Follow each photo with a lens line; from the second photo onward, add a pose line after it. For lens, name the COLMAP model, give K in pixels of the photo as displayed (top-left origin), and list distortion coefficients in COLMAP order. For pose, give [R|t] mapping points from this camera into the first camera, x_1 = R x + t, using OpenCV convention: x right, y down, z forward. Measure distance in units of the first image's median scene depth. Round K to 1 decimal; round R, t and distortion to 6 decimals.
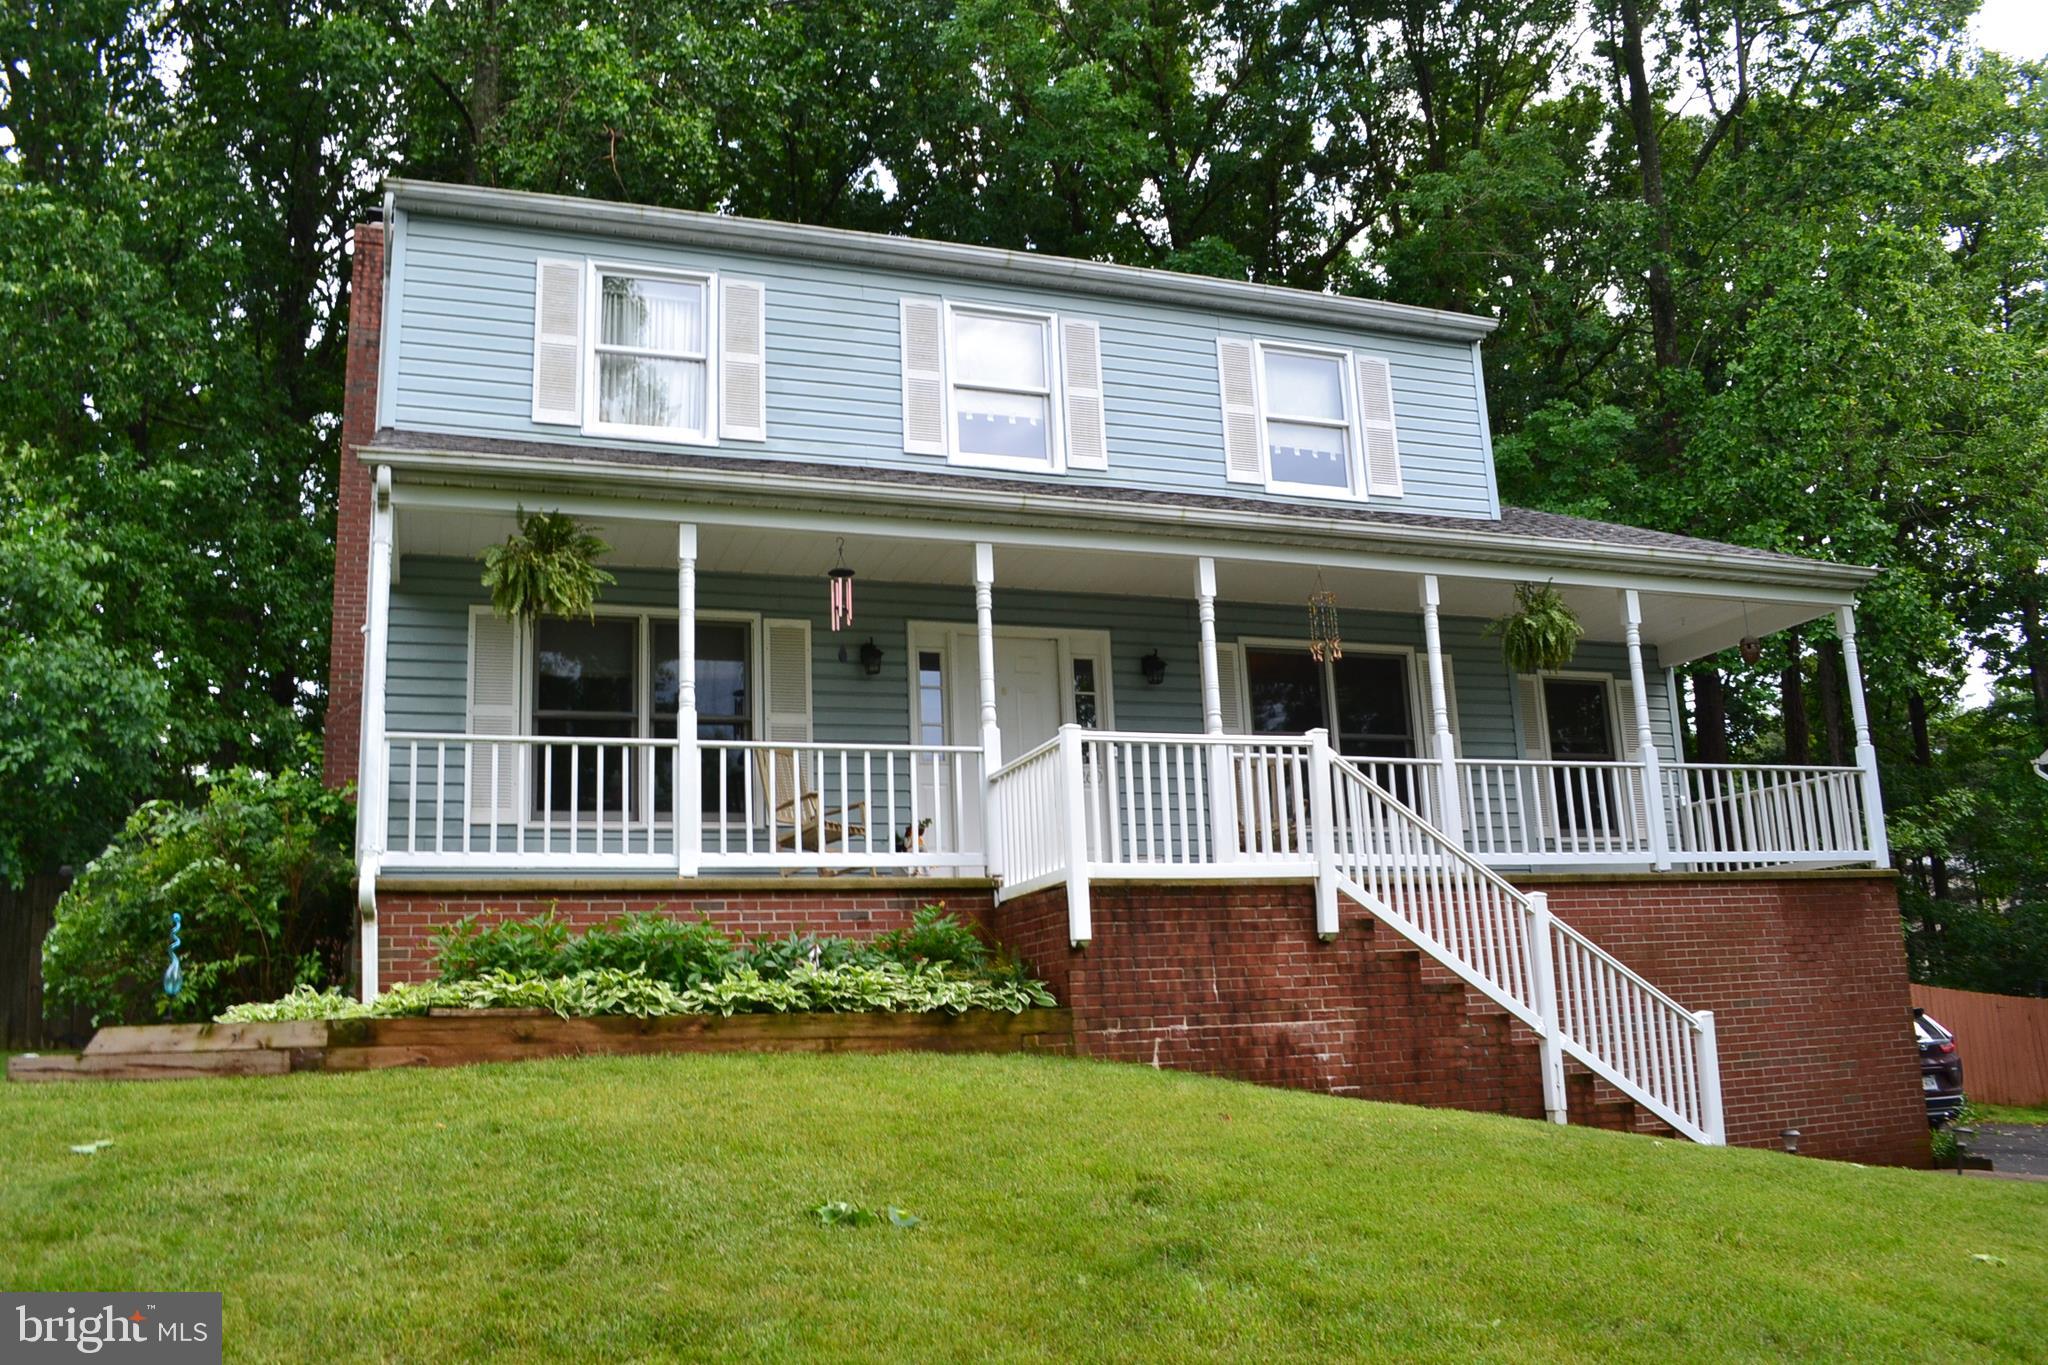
lens RADIAL K [[1638.6, 0, 1022.9], [0, 1638.6, 701.2], [0, 0, 1]] dist [-0.080419, 0.008767]
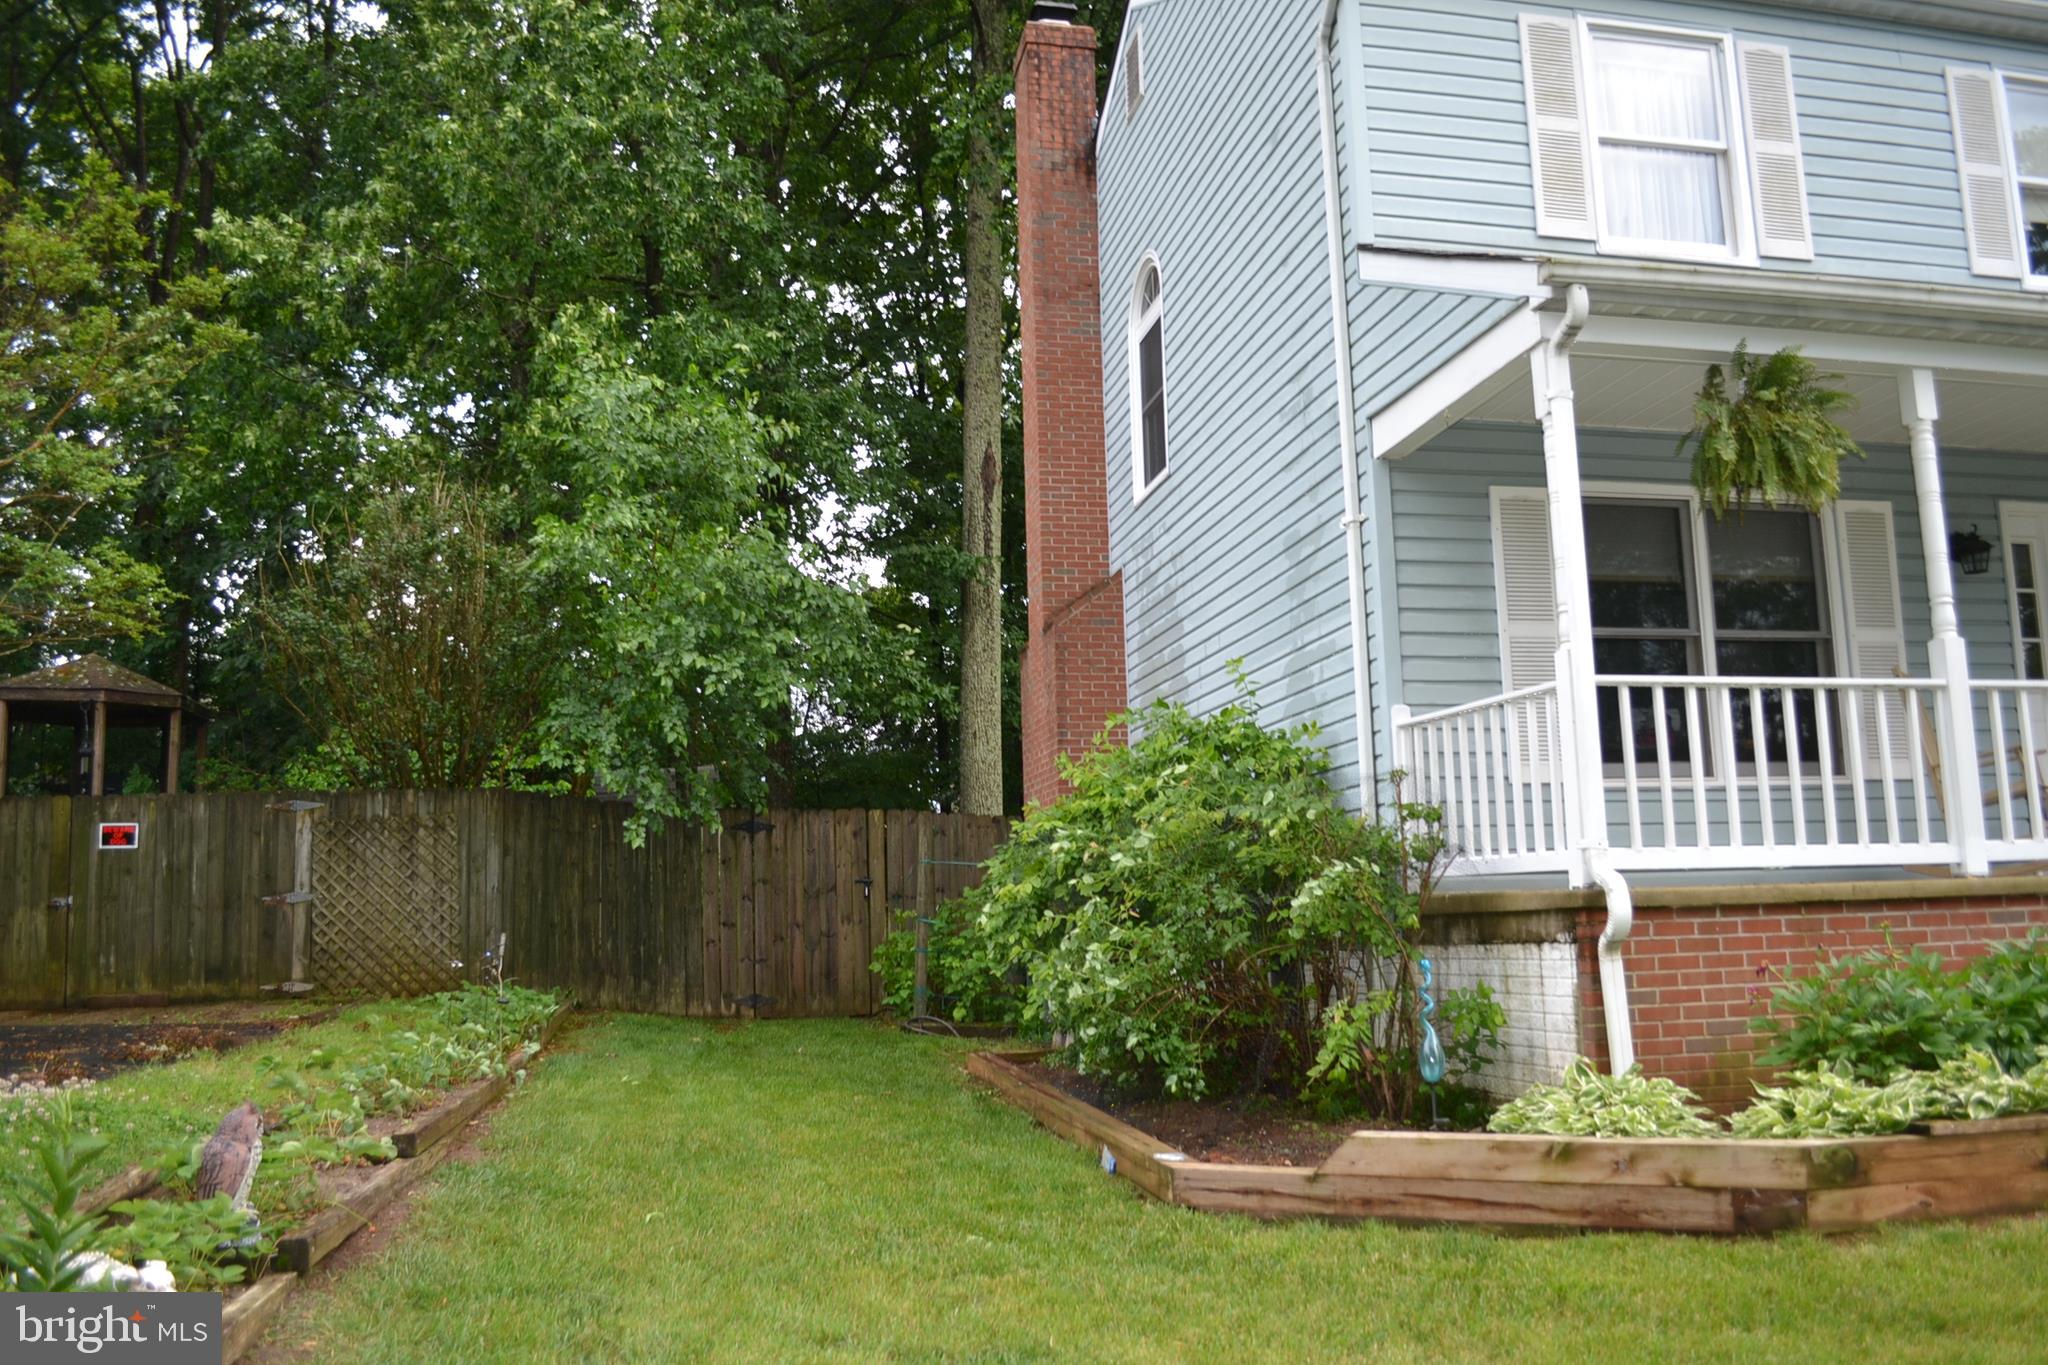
lens RADIAL K [[1638.6, 0, 1022.9], [0, 1638.6, 701.2], [0, 0, 1]] dist [-0.080419, 0.008767]
pose [[0.988096, 0.001461, -0.153834, -0.501885], [0.010992, 0.996729, 0.080069, -0.026659], [0.153447, -0.080807, 0.984847, 0.265412]]
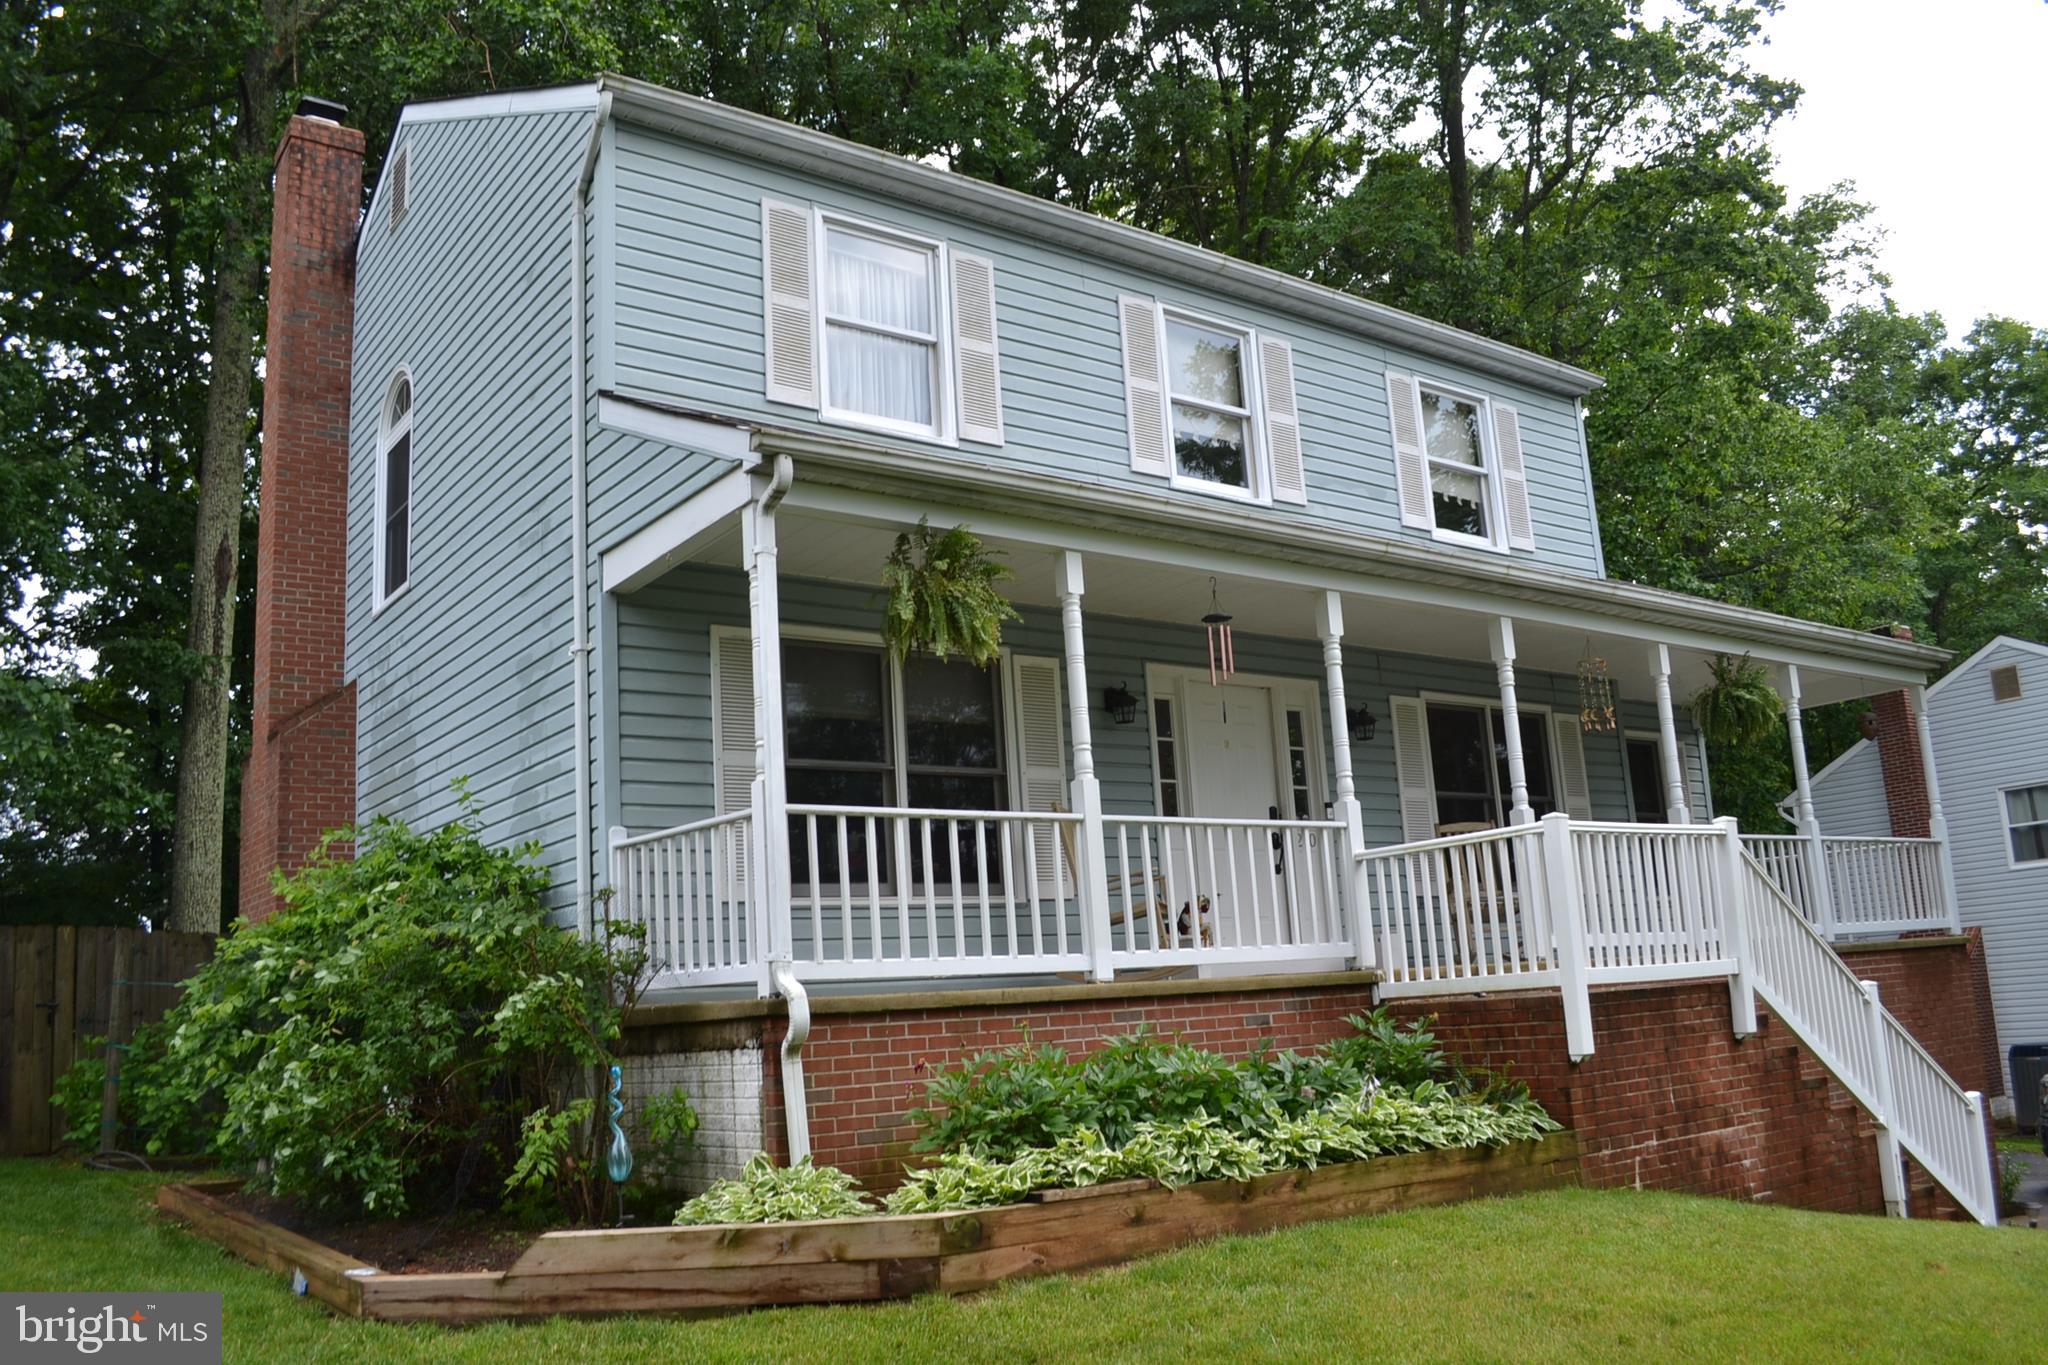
lens RADIAL K [[1638.6, 0, 1022.9], [0, 1638.6, 701.2], [0, 0, 1]] dist [-0.080419, 0.008767]
pose [[0.958745, 0.041299, 0.281251, -0.480598], [-0.043467, 0.999054, 0.001469, -0.033965], [-0.280924, -0.013633, 0.959633, 0.214187]]
